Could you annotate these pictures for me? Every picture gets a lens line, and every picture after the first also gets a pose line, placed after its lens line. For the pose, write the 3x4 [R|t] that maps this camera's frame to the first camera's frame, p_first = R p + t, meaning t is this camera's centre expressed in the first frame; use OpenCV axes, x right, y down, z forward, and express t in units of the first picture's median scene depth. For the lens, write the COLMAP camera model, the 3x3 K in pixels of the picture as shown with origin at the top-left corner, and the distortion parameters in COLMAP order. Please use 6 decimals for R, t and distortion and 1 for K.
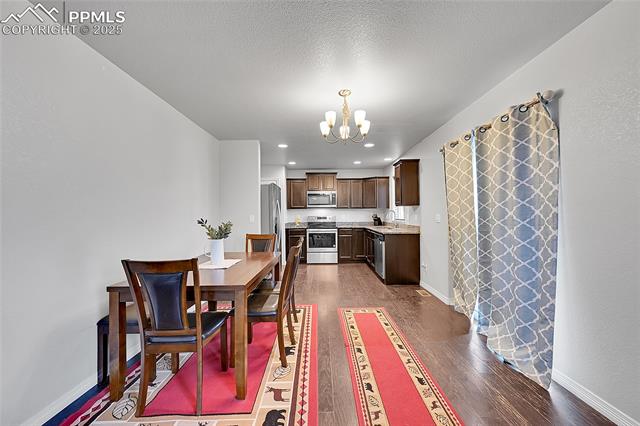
lens RADIAL K [[255.1, 0, 304.4], [0, 255.1, 214.7], [0, 0, 1]] dist [-0.004947, 0.000492]
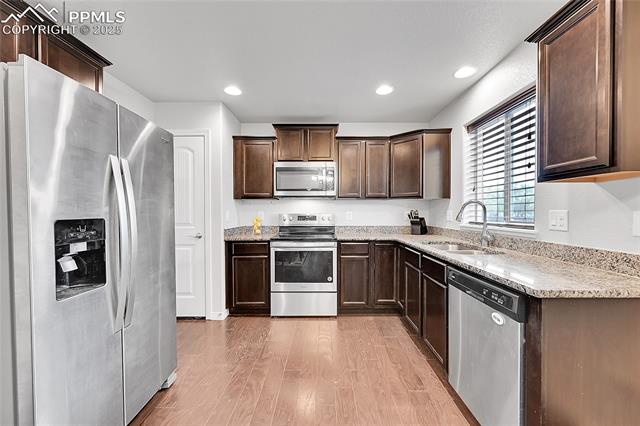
lens RADIAL K [[255.1, 0, 321.4], [0, 255.1, 214.8], [0, 0, 1]] dist [-0.004947, 0.000492]
pose [[0.999254, 0.007251, 0.037929, 0.080945], [-0.007826, 0.999856, 0.015038, -0.001080], [-0.037815, -0.015323, 0.999167, 0.529583]]
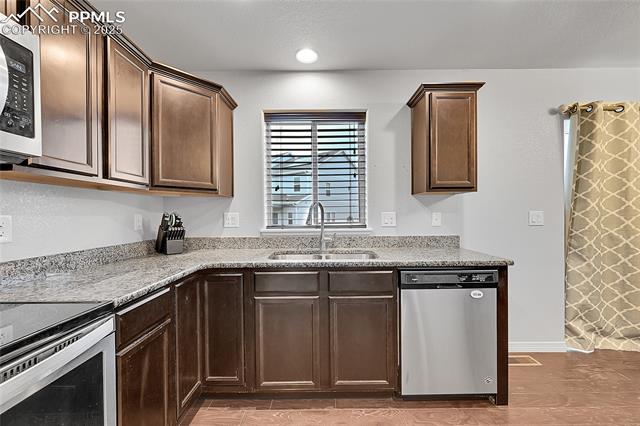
lens RADIAL K [[255.1, 0, 322.1], [0, 255.1, 213.7], [0, 0, 1]] dist [-0.004947, 0.000492]
pose [[-0.066915, 0.012026, 0.997686, -0.019961], [0.003627, 0.999924, -0.011810, 0.002196], [-0.997752, 0.002828, -0.066954, 0.886581]]
